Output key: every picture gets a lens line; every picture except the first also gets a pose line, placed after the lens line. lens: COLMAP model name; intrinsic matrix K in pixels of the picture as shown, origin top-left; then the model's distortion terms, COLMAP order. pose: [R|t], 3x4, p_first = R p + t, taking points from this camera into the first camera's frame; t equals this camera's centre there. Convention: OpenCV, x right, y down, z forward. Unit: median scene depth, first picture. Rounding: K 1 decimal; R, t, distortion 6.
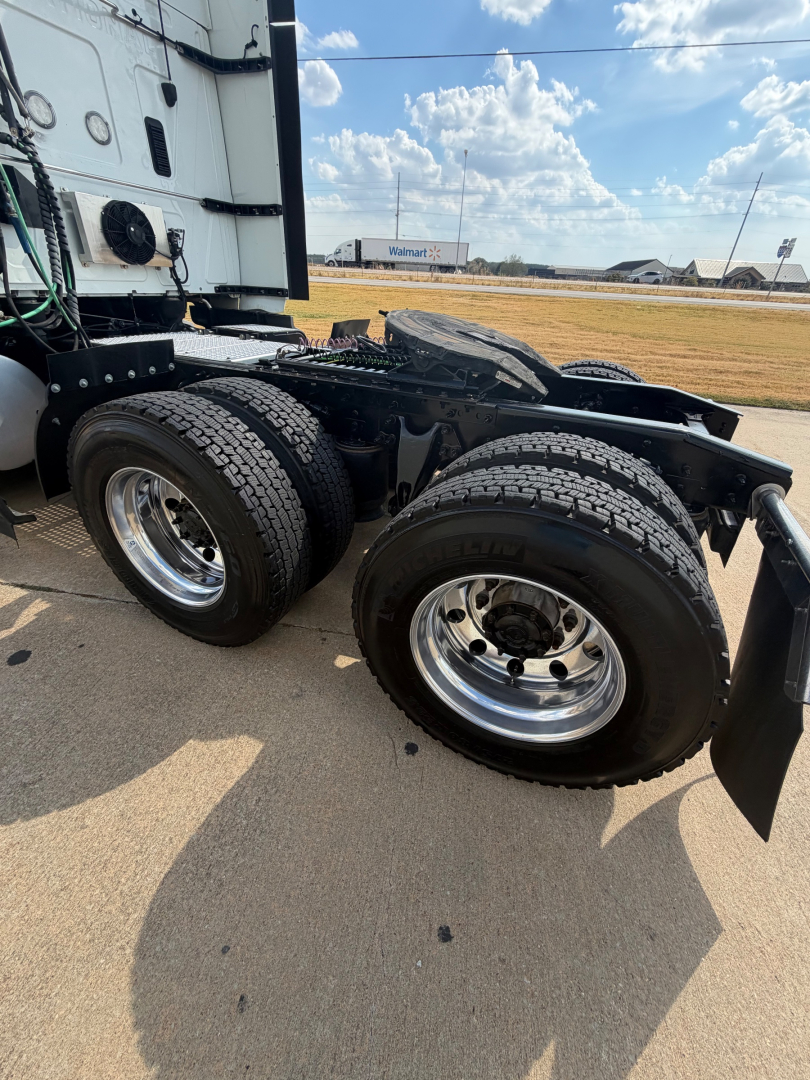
lens RADIAL K [[437.7, 0, 408.7], [0, 437.7, 535.6], [0, 0, 1]] dist [0.000494, -0.000339]
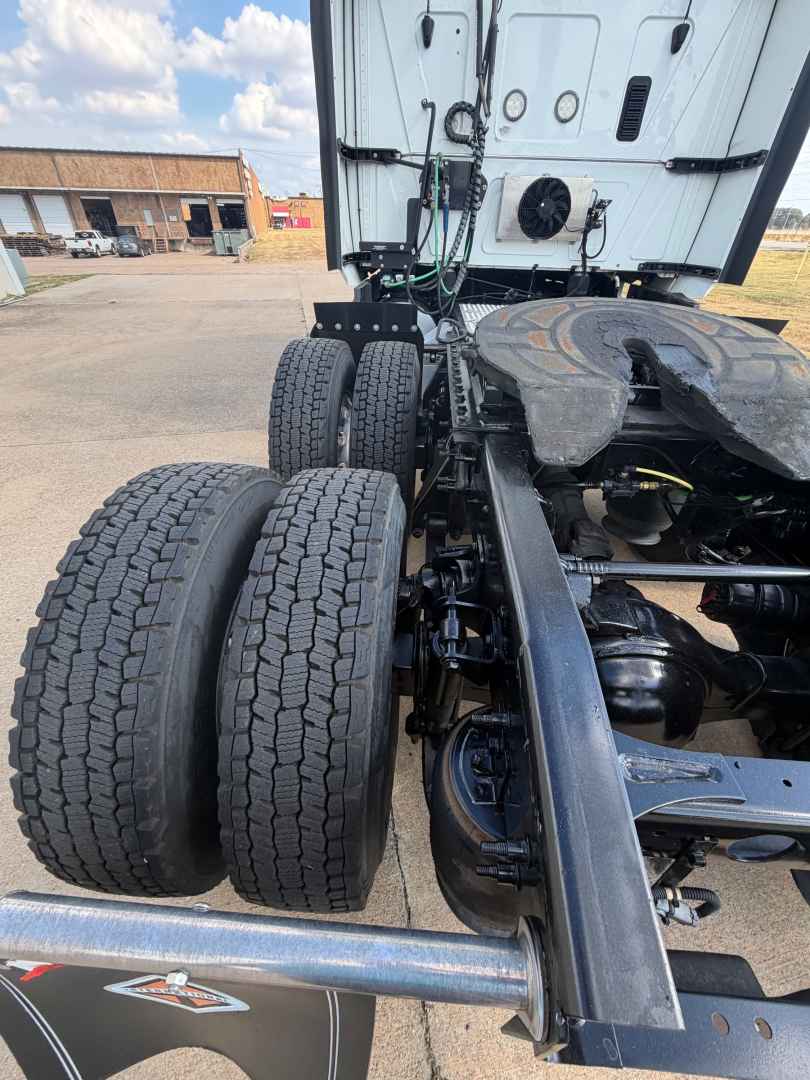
lens RADIAL K [[437.7, 0, 401.8], [0, 437.7, 536.6], [0, 0, 1]] dist [0.000494, -0.000339]
pose [[0.351582, 0.513251, -0.782920, 0.392688], [-0.482587, 0.815994, 0.318220, -0.175729], [0.802185, 0.265947, 0.534576, 0.302151]]
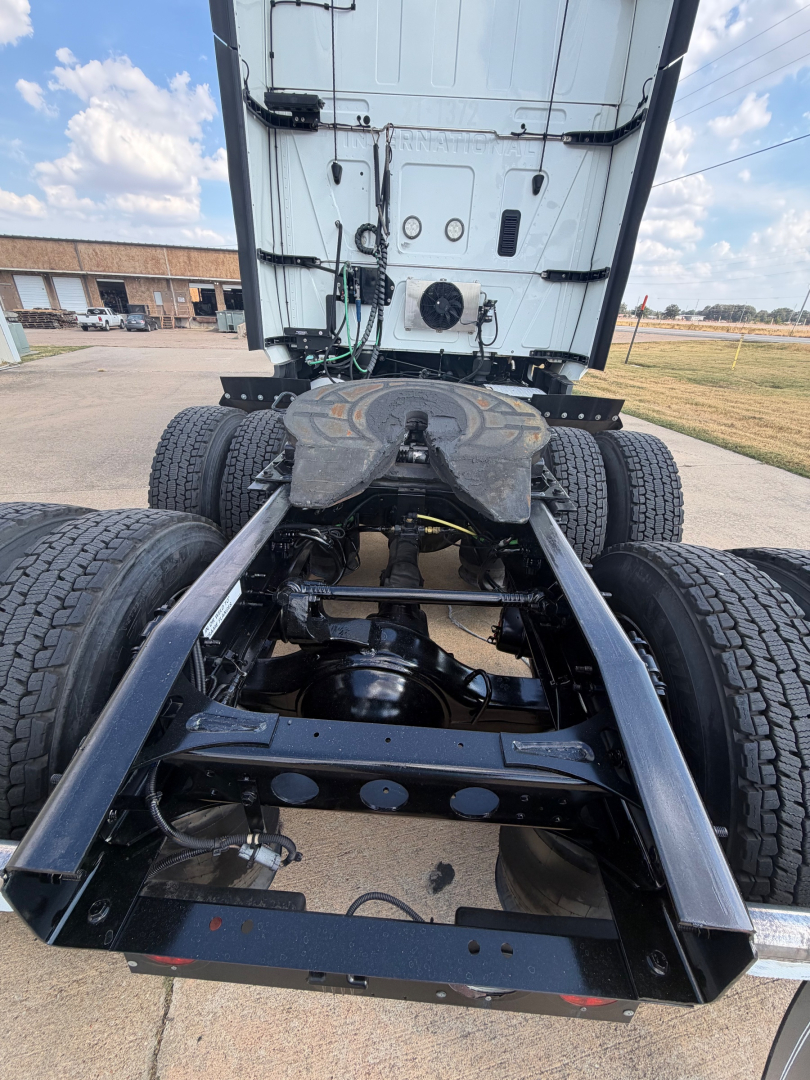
lens RADIAL K [[437.7, 0, 402.7], [0, 437.7, 534.6], [0, 0, 1]] dist [0.000494, -0.000339]
pose [[0.361746, 0.400453, -0.841889, 0.518755], [-0.499388, 0.845795, 0.187732, -0.261805], [0.787243, 0.352518, 0.505944, 0.420796]]
